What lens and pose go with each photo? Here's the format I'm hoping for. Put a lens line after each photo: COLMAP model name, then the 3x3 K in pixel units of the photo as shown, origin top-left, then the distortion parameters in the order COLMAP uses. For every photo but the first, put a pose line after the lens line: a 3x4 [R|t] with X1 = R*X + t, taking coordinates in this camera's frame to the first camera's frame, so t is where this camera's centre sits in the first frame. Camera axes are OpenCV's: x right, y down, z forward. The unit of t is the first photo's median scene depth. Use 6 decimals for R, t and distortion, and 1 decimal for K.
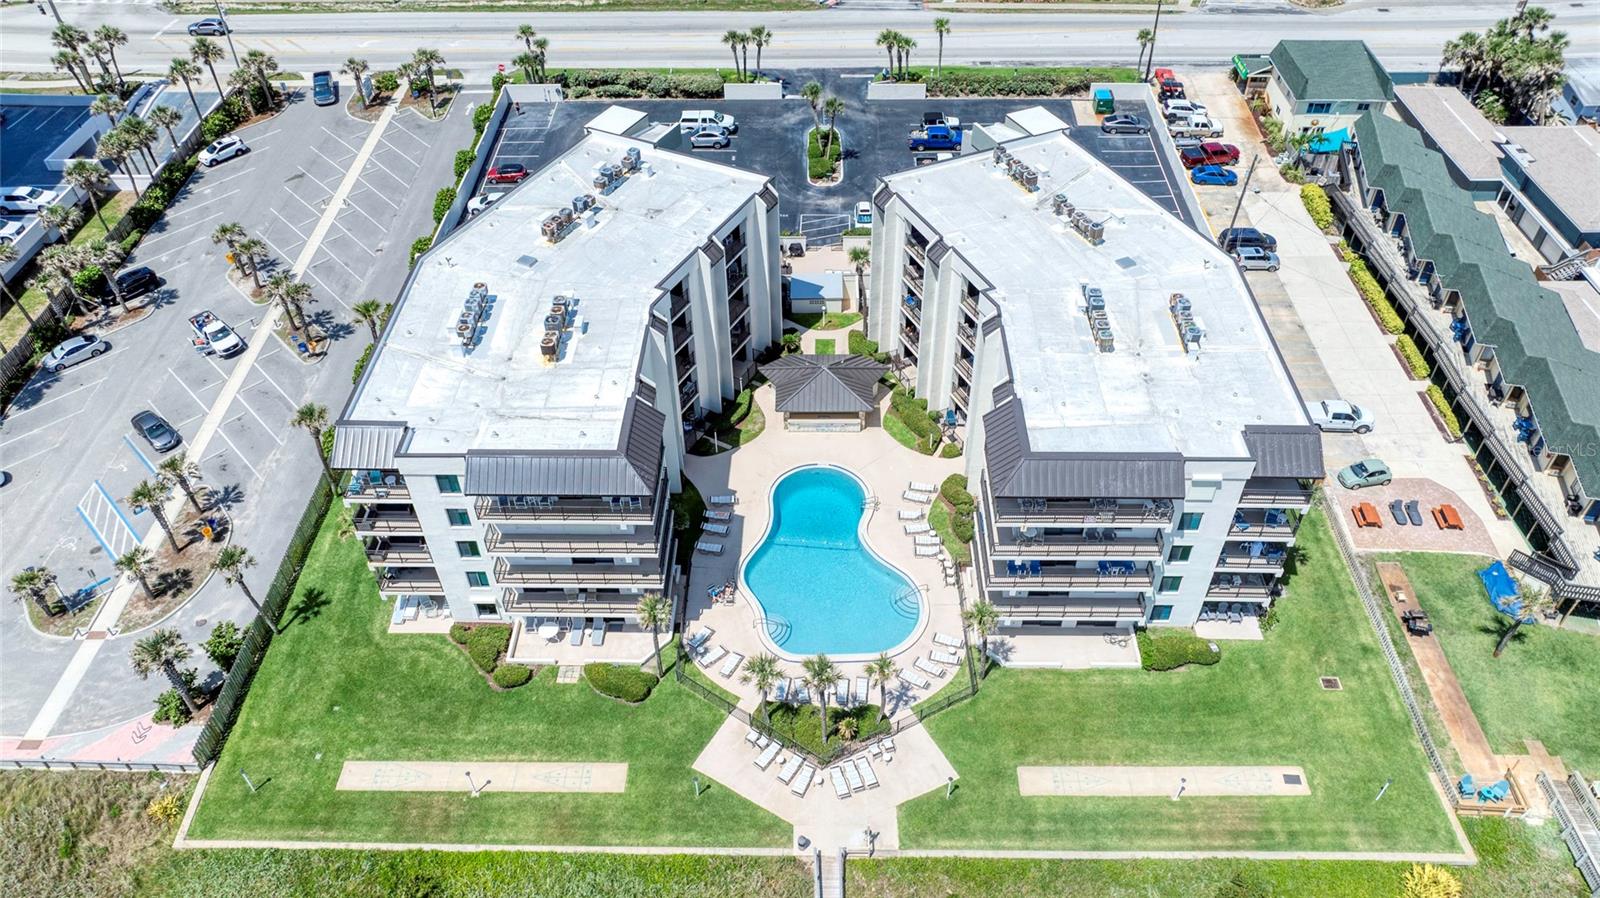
lens RADIAL K [[1129.3, 0, 810.2], [0, 1129.3, 445.5], [0, 0, 1]] dist [-0.065793, 0.083965]
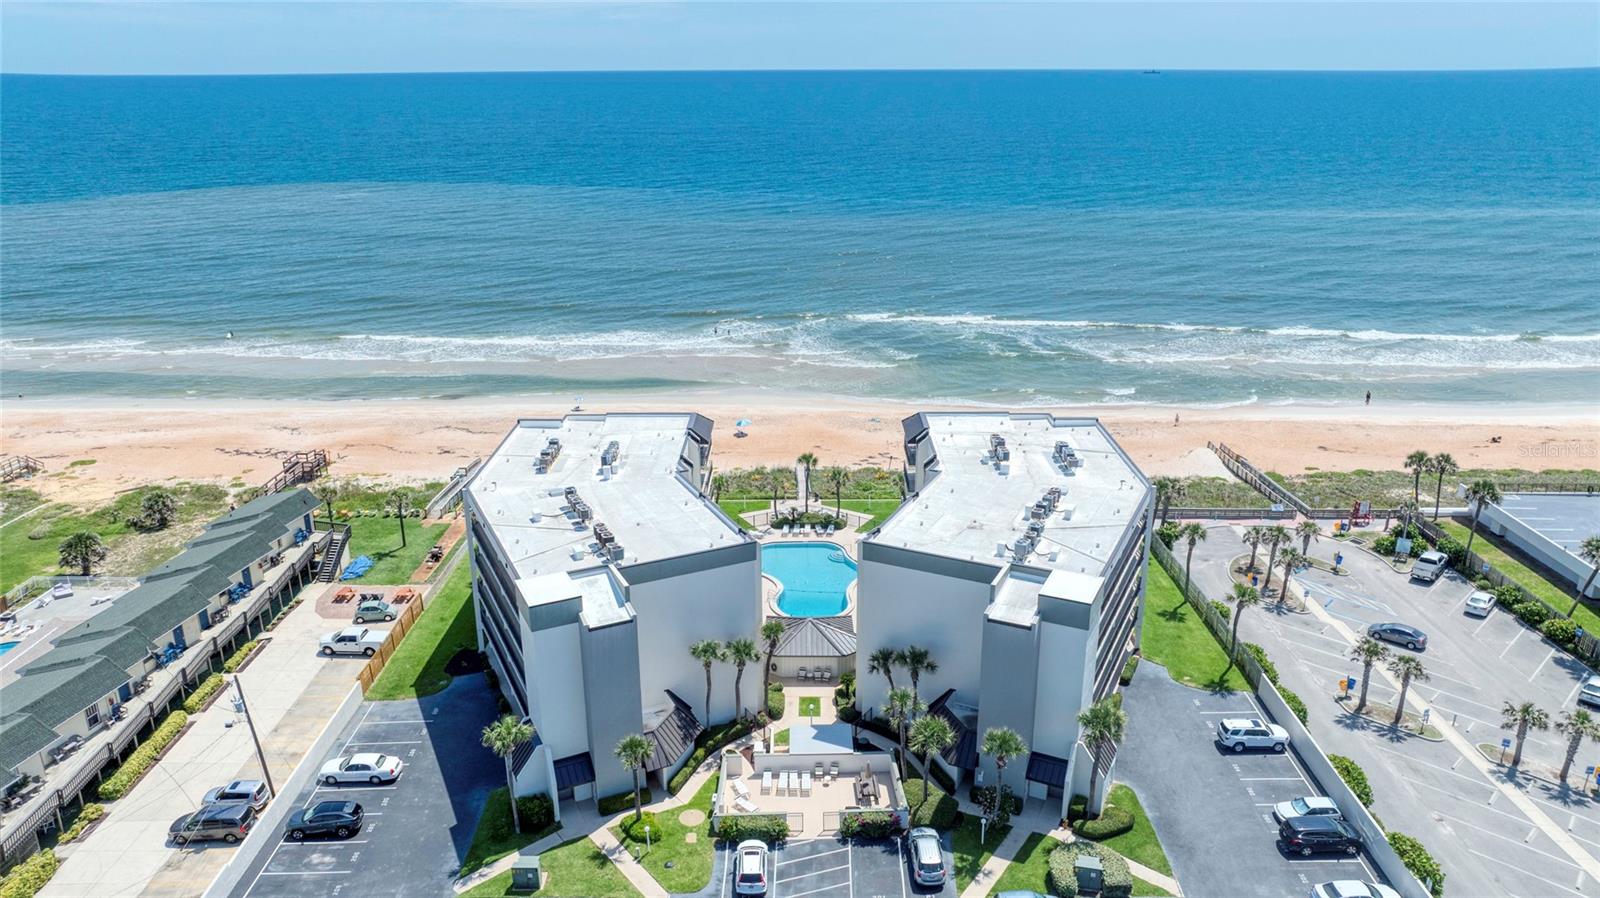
lens RADIAL K [[1121.4, 0, 810.1], [0, 1121.4, 450.2], [0, 0, 1]] dist [-0.021817, 0.001177]
pose [[-0.999737, 0.014833, -0.017492, 0.028776], [-0.008325, 0.475986, 0.879414, -1.105442], [0.021370, 0.879328, -0.475737, 1.373216]]
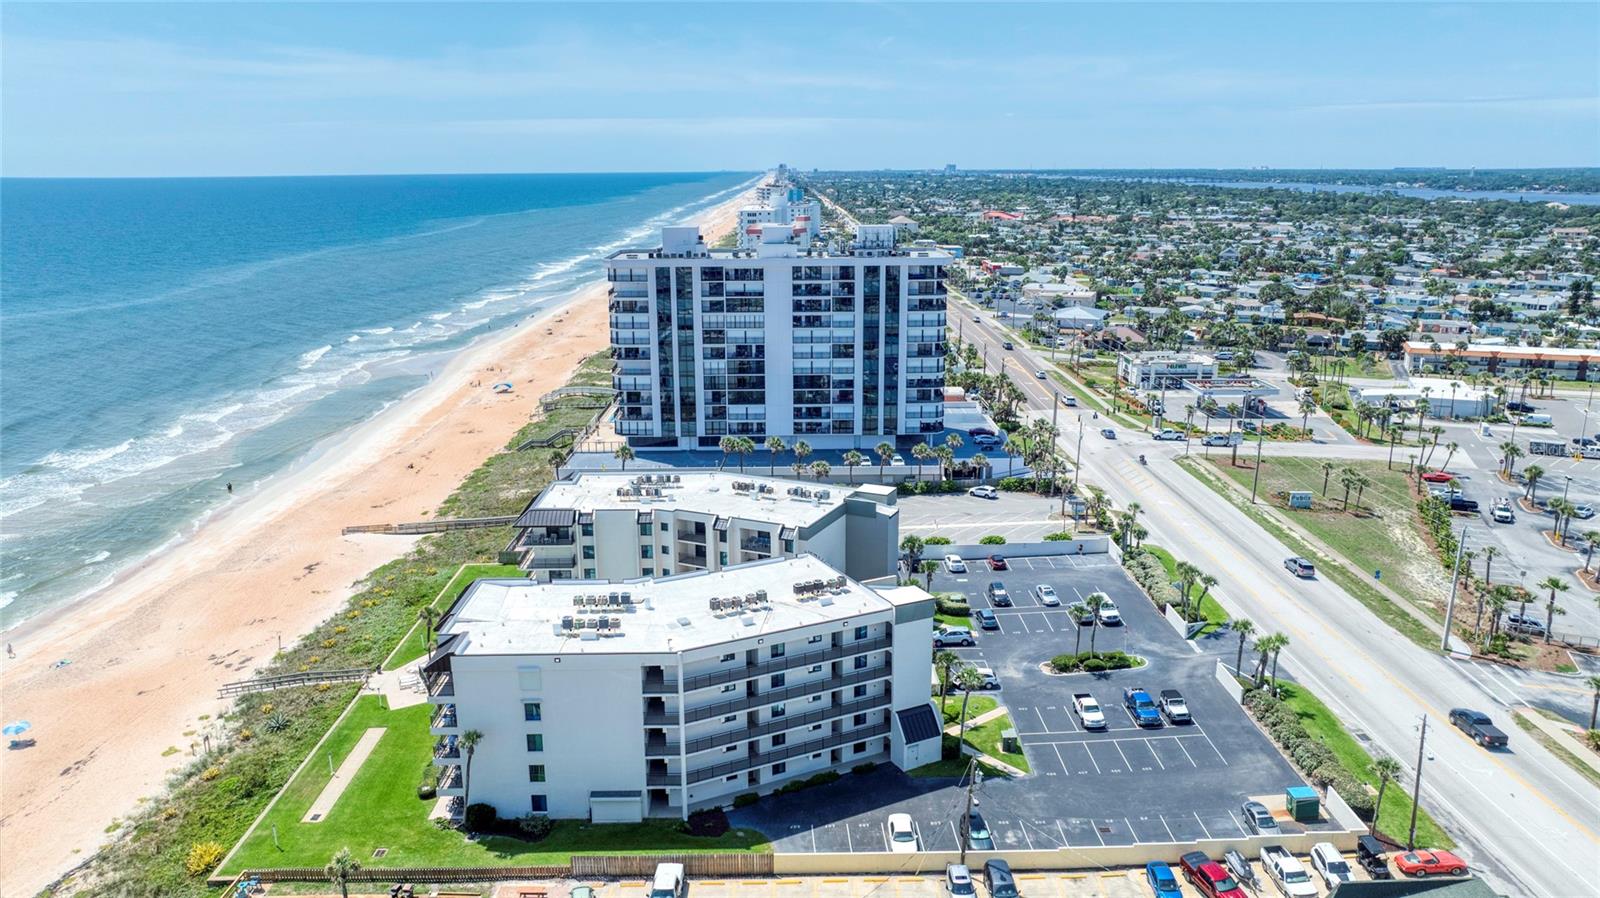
lens RADIAL K [[1180.3, 0, 800.0], [0, 1180.3, 449.0], [0, 0, 1]] dist [-0.003202, 0.097861]
pose [[0.026787, 0.245004, -0.969152, 1.372775], [-0.673279, 0.721045, 0.163672, -0.544460], [0.738903, 0.648126, 0.184271, 0.651342]]
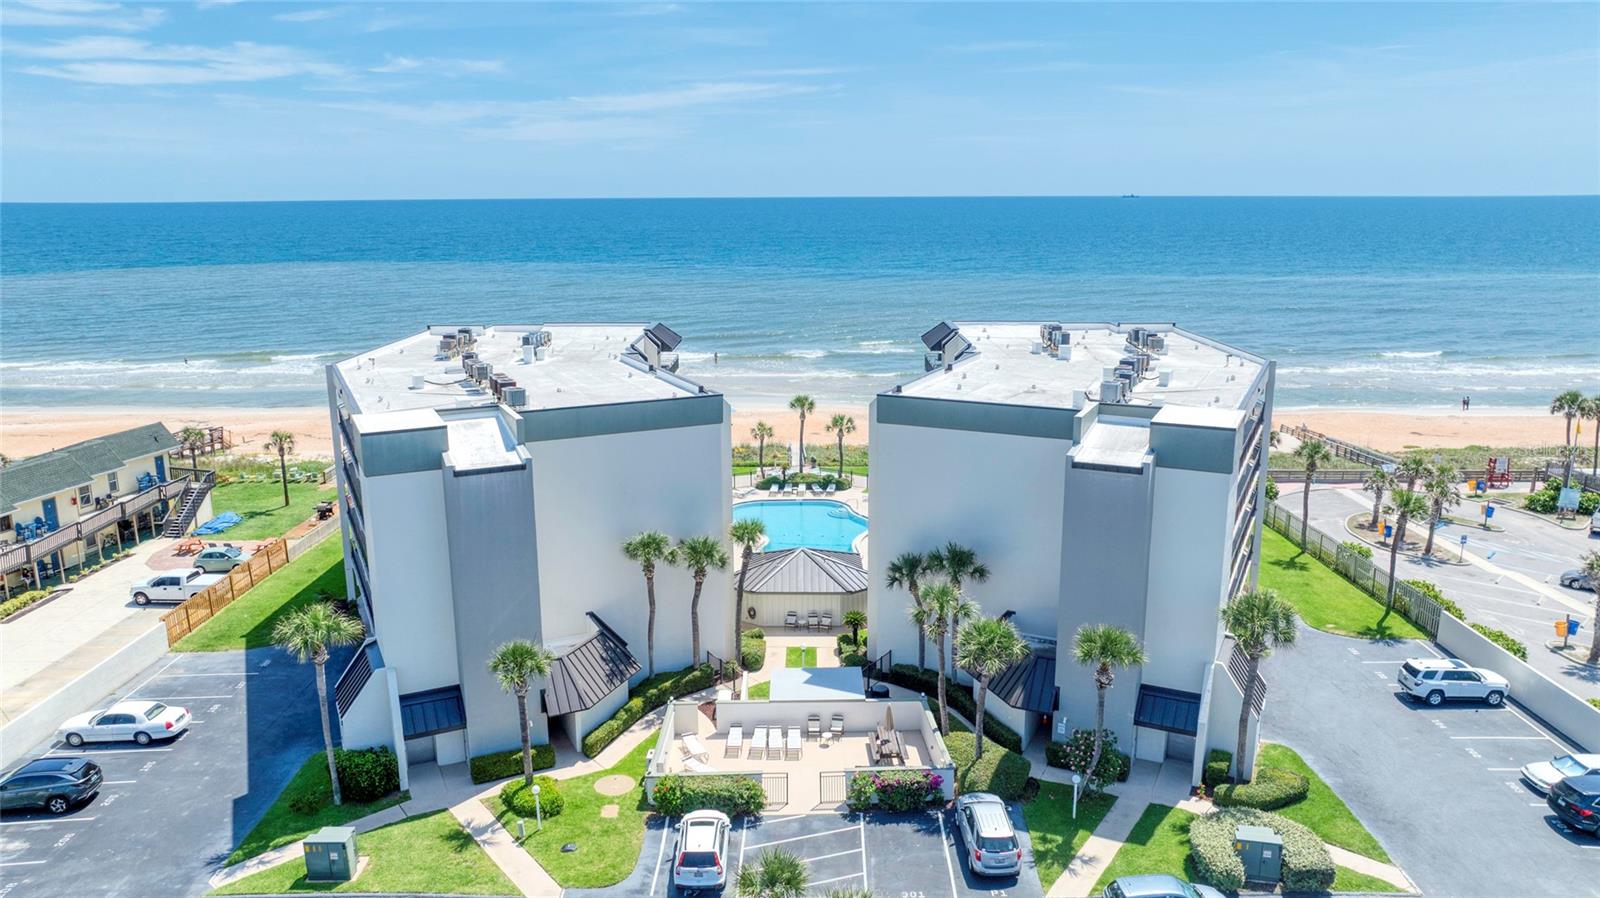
lens RADIAL K [[1129.3, 0, 810.2], [0, 1129.3, 445.5], [0, 0, 1]] dist [-0.065793, 0.083965]
pose [[-0.999746, 0.013607, -0.017947, 0.020180], [-0.006978, 0.570499, 0.821269, -0.758497], [0.021414, 0.821186, -0.570259, 1.389976]]
